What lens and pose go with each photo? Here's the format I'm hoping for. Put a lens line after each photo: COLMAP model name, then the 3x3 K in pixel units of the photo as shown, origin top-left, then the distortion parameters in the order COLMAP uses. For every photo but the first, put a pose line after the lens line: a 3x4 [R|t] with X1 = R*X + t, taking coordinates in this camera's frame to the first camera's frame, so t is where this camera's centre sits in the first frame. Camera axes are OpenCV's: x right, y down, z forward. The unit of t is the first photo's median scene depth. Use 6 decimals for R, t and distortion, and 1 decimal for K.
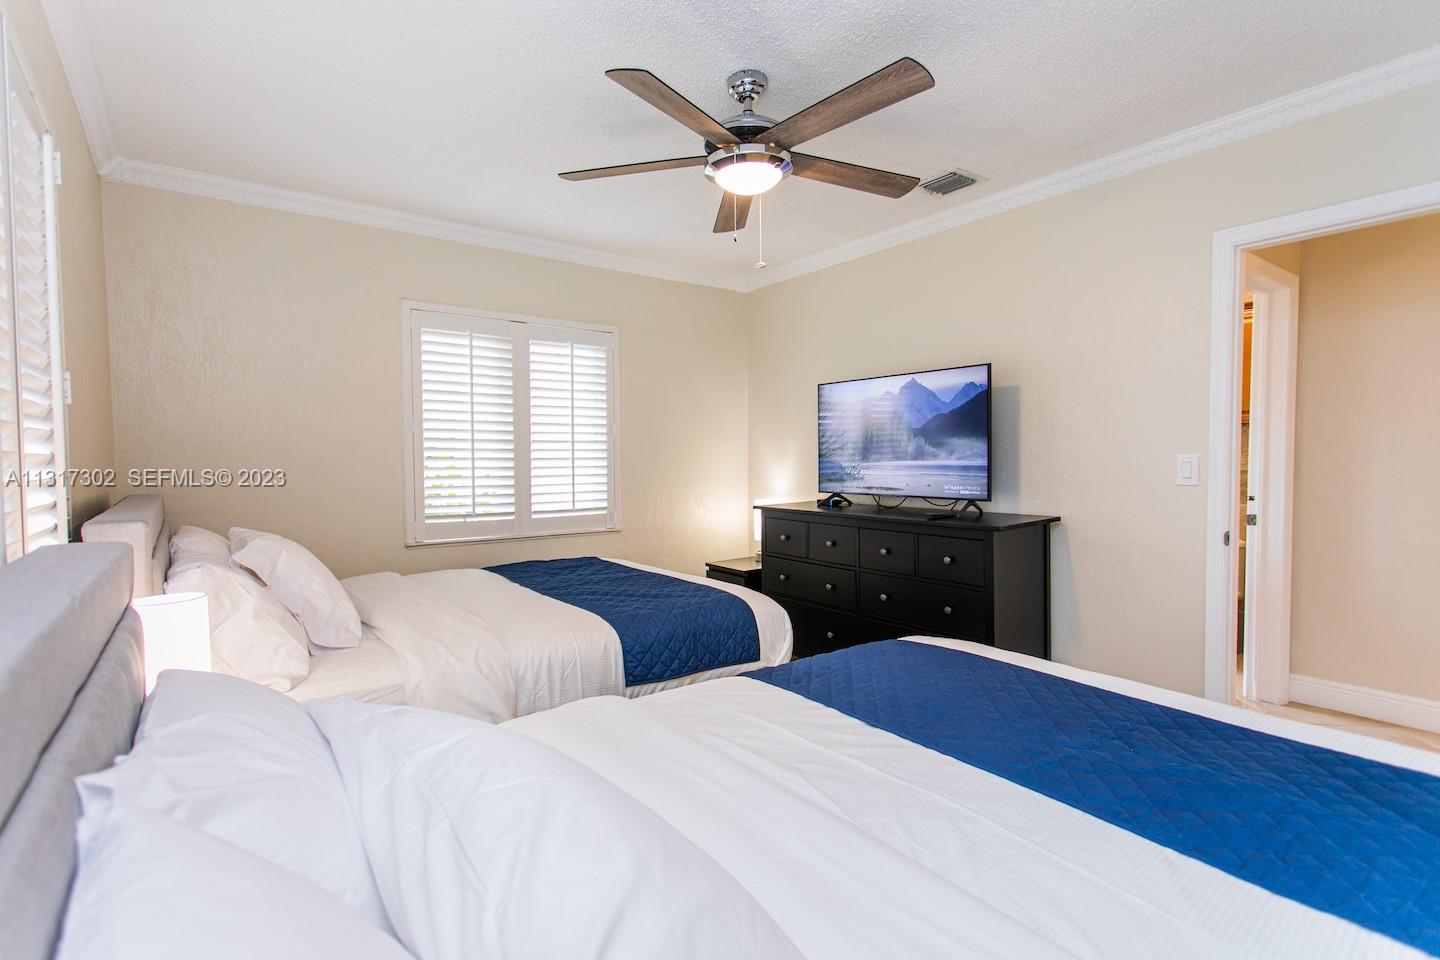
lens RADIAL K [[694.3, 0, 716.8], [0, 694.3, 483.2], [0, 0, 1]] dist [0.006305, 0.000953]
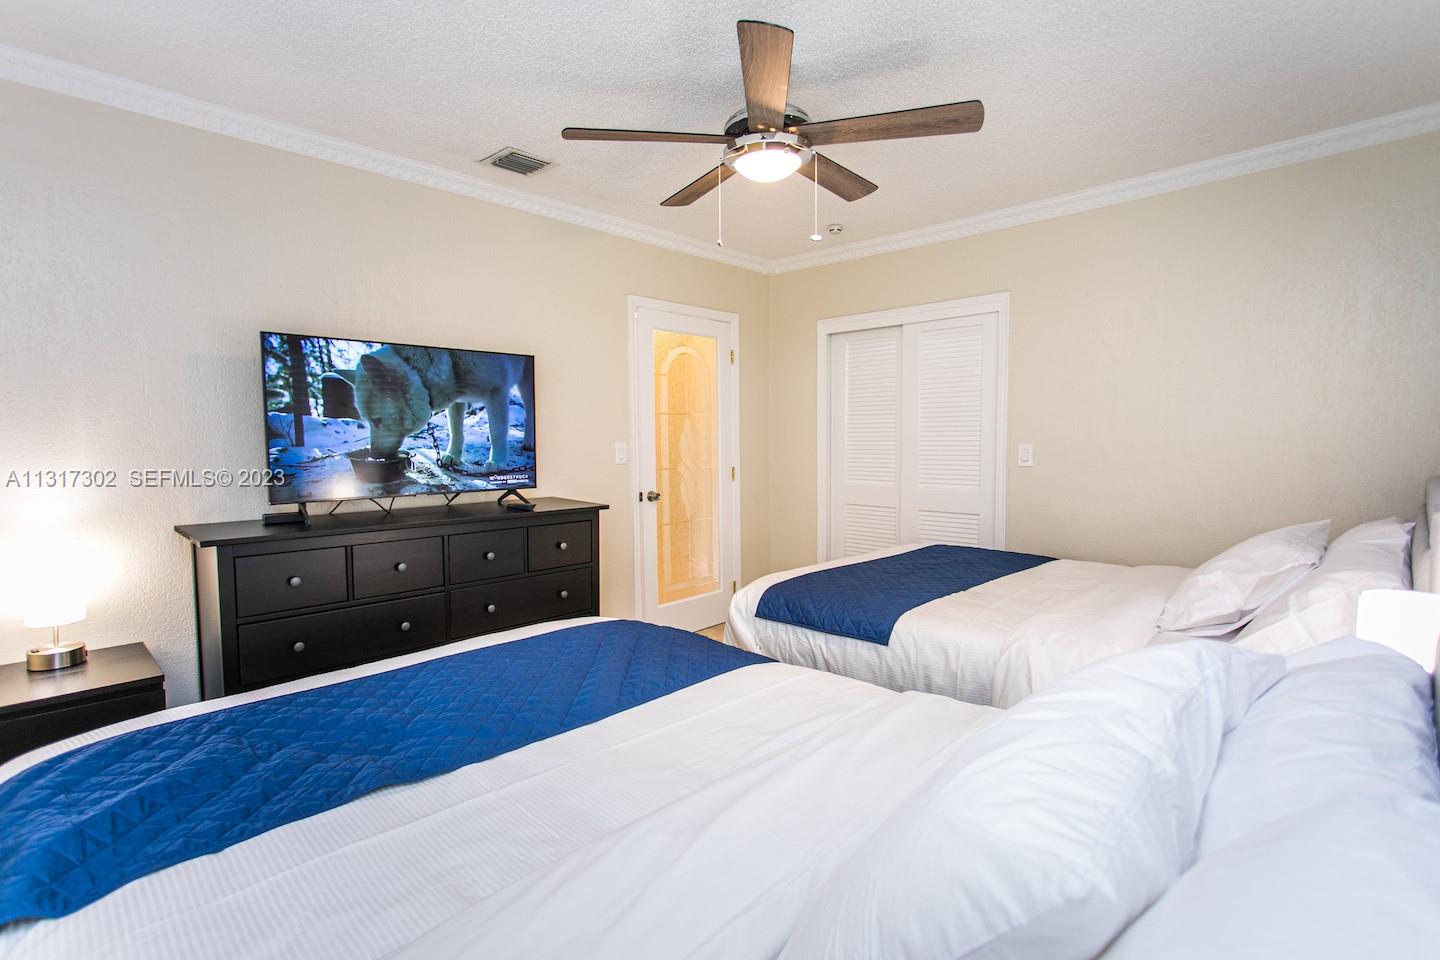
lens RADIAL K [[694.3, 0, 716.8], [0, 694.3, 483.2], [0, 0, 1]] dist [0.006305, 0.000953]
pose [[-0.170747, -0.054590, 0.983802, -0.663724], [0.045115, 0.996984, 0.063152, -0.033620], [-0.984282, 0.055167, -0.167769, 0.880806]]
